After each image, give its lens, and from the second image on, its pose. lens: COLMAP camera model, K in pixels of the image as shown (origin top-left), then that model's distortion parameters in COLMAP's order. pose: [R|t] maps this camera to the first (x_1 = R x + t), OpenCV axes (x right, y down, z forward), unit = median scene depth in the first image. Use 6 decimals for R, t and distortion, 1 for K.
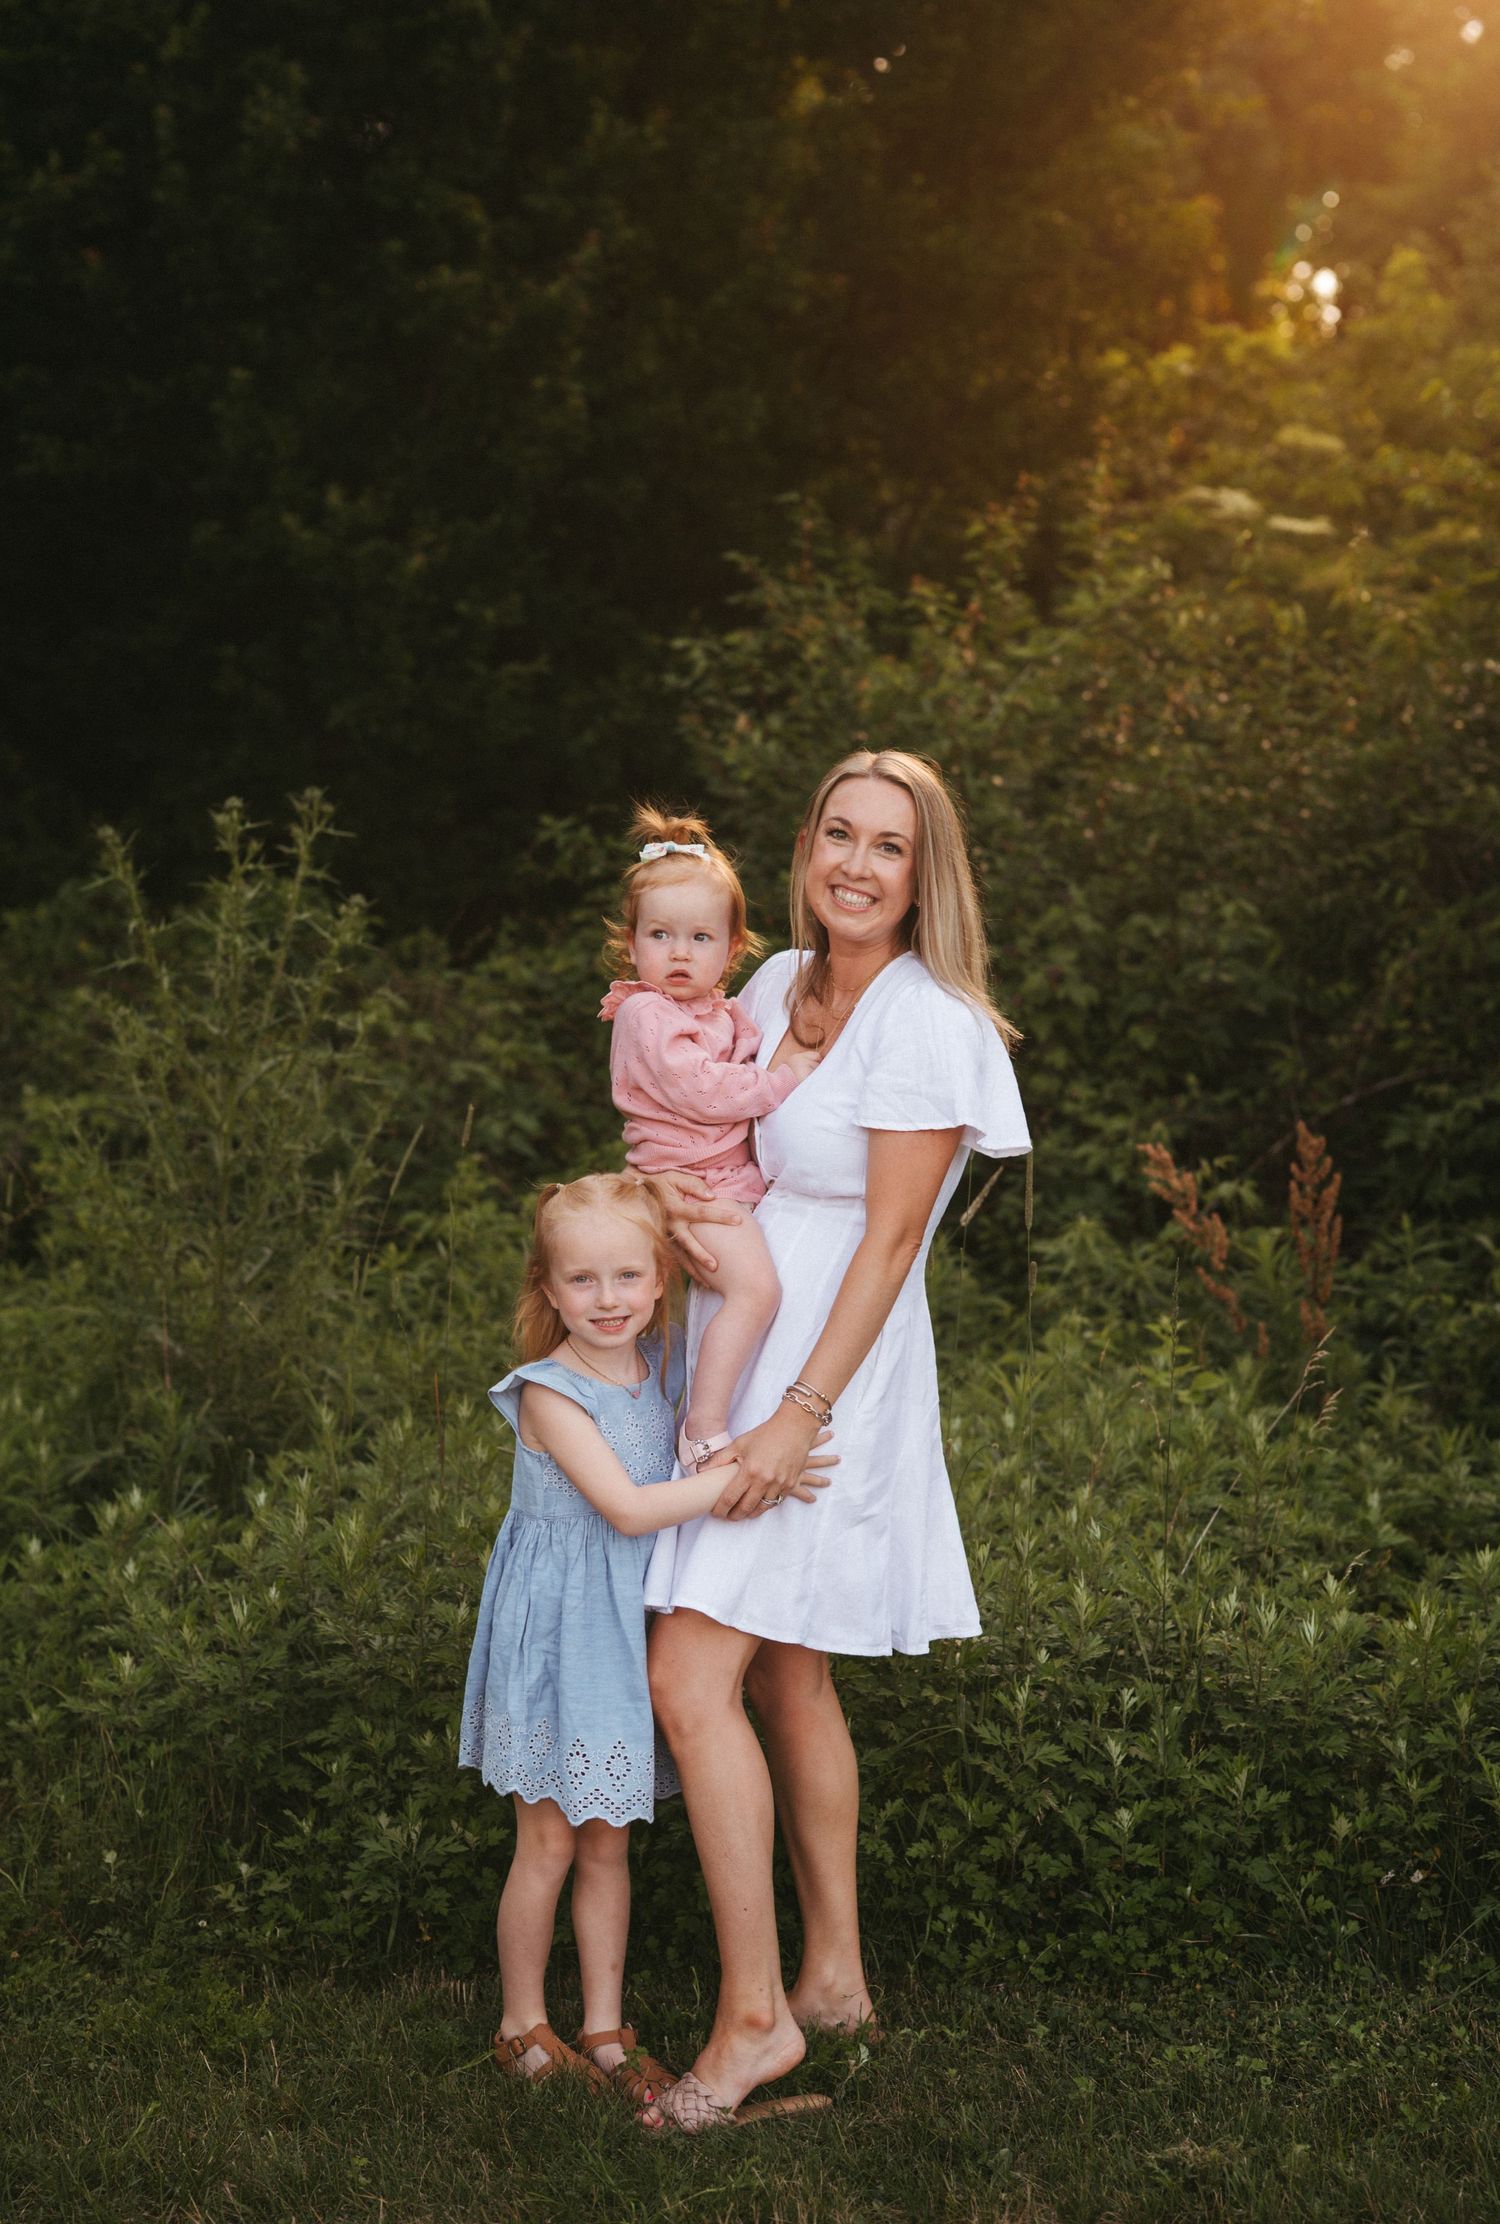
lens RADIAL K [[3357.5, 0, 722.8], [0, 3357.5, 1118.1], [0, 0, 1]] dist [0.017743, 0.003982]
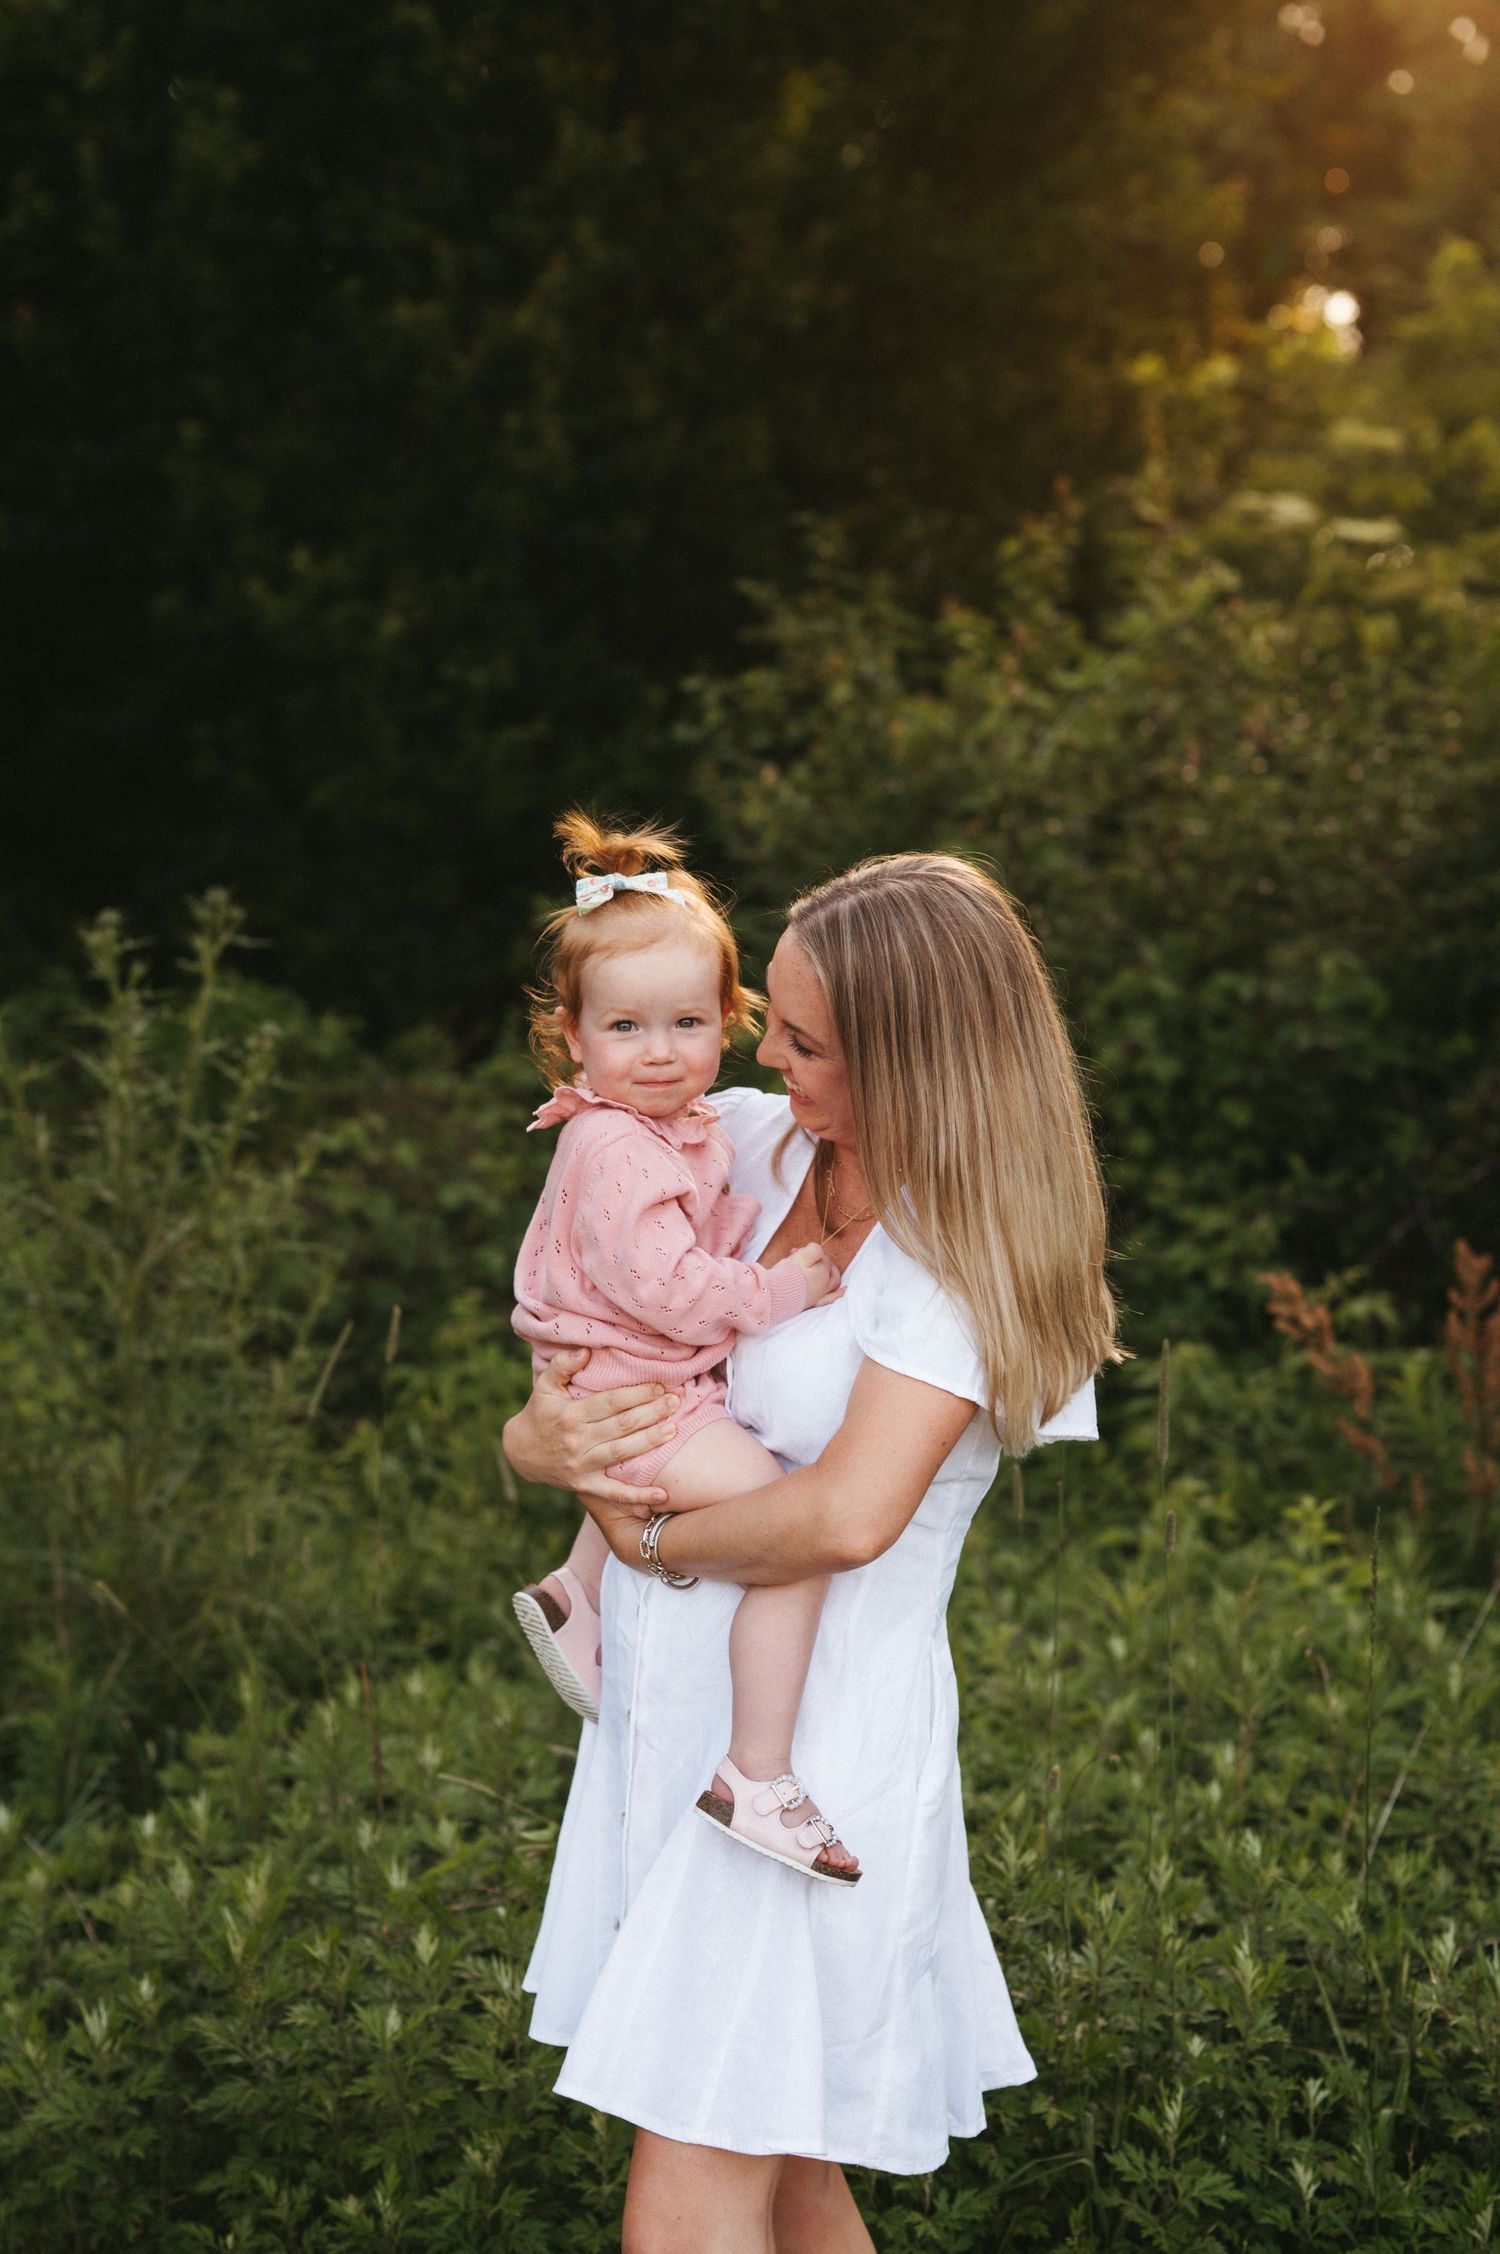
lens RADIAL K [[3252.2, 0, 752.1], [0, 3252.2, 1125.5], [0, 0, 1]] dist [-0.009262, 0.043434]
pose [[0.998469, -0.053912, -0.012397, 0.012339], [0.053767, 0.998485, -0.011729, -0.021810], [0.013011, 0.011045, 0.999854, 0.189291]]
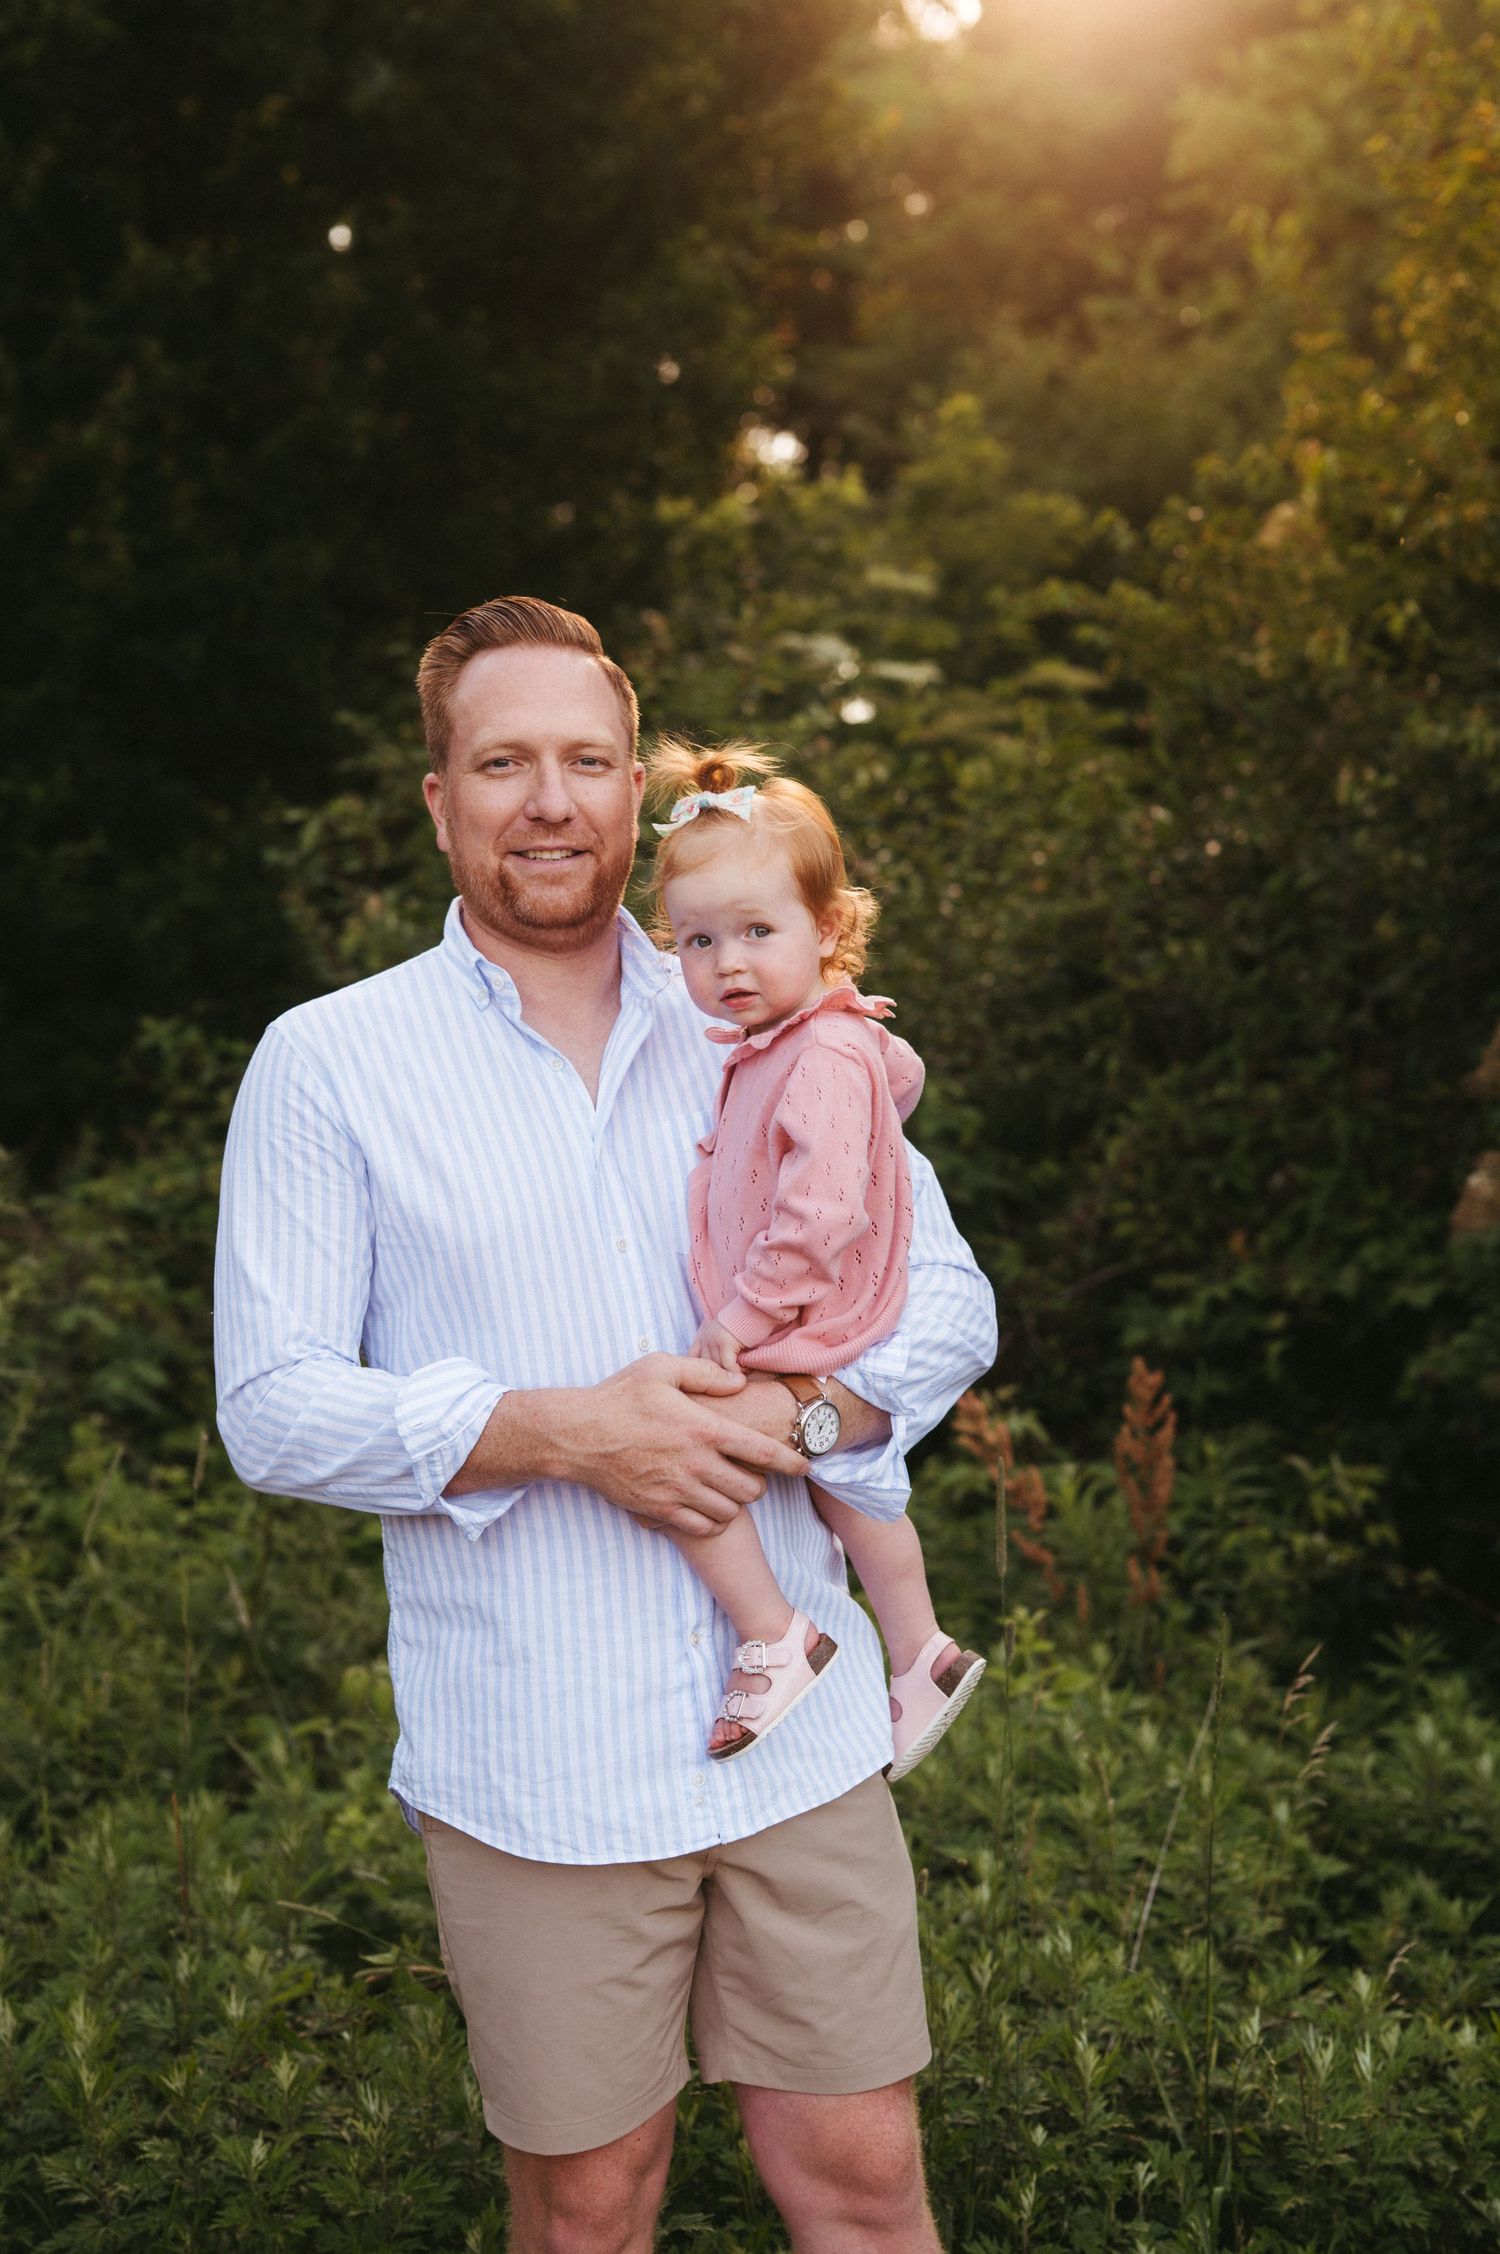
lens RADIAL K [[3252.2, 0, 752.1], [0, 3252.2, 1125.5], [0, 0, 1]] dist [-0.009262, 0.043434]
pose [[0.984941, -0.048598, 0.165918, -0.049888], [0.055534, 0.997755, -0.037420, -0.027094], [-0.163727, 0.046070, 0.985429, 0.177919]]
